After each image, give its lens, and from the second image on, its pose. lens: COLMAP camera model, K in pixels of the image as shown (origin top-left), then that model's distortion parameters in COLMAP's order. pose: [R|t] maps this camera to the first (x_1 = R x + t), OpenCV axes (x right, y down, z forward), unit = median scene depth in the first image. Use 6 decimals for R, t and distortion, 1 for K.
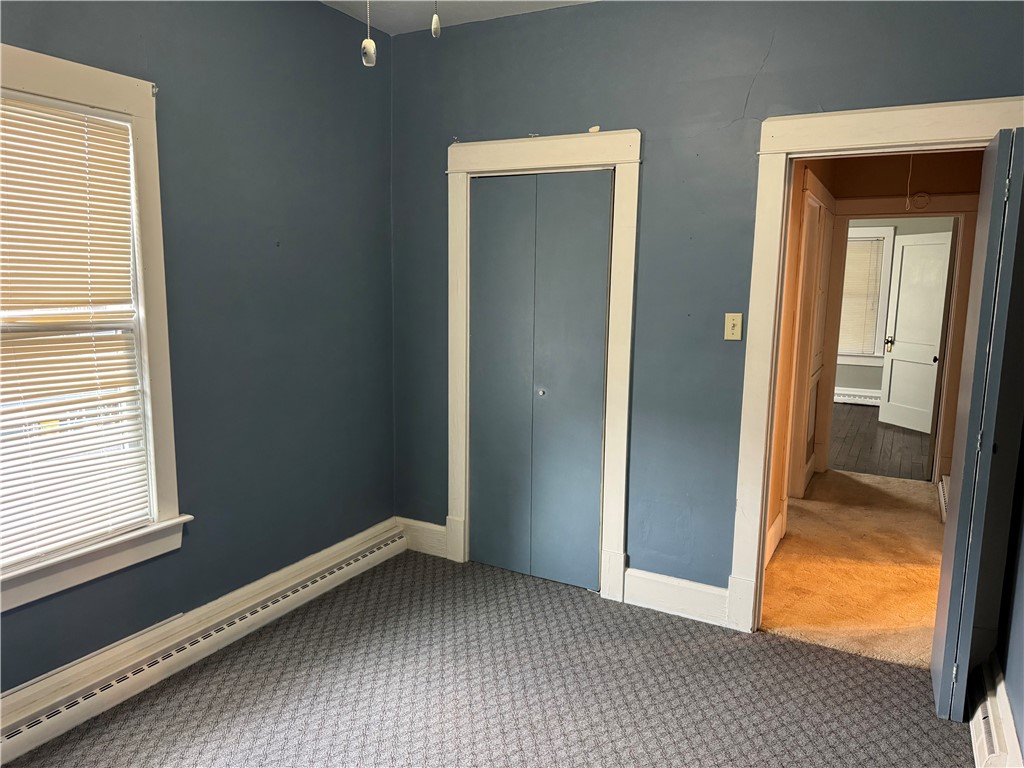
lens RADIAL K [[723.2, 0, 516.4], [0, 723.2, 386.7], [0, 0, 1]] dist [0.065608, -0.072134]
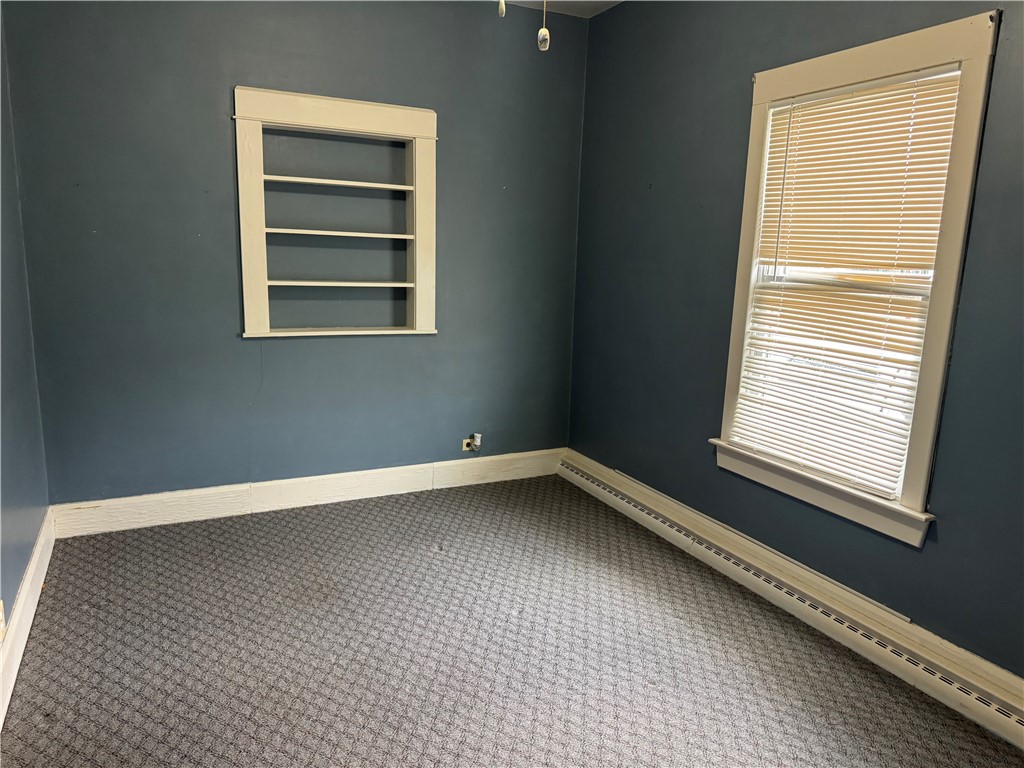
lens RADIAL K [[723.2, 0, 517.6], [0, 723.2, 386.7], [0, 0, 1]] dist [0.065608, -0.072134]
pose [[-0.568480, 0.131172, -0.812173, 0.578195], [-0.160407, 0.950588, 0.265804, -0.139867], [0.806908, 0.281382, -0.519349, 1.137582]]
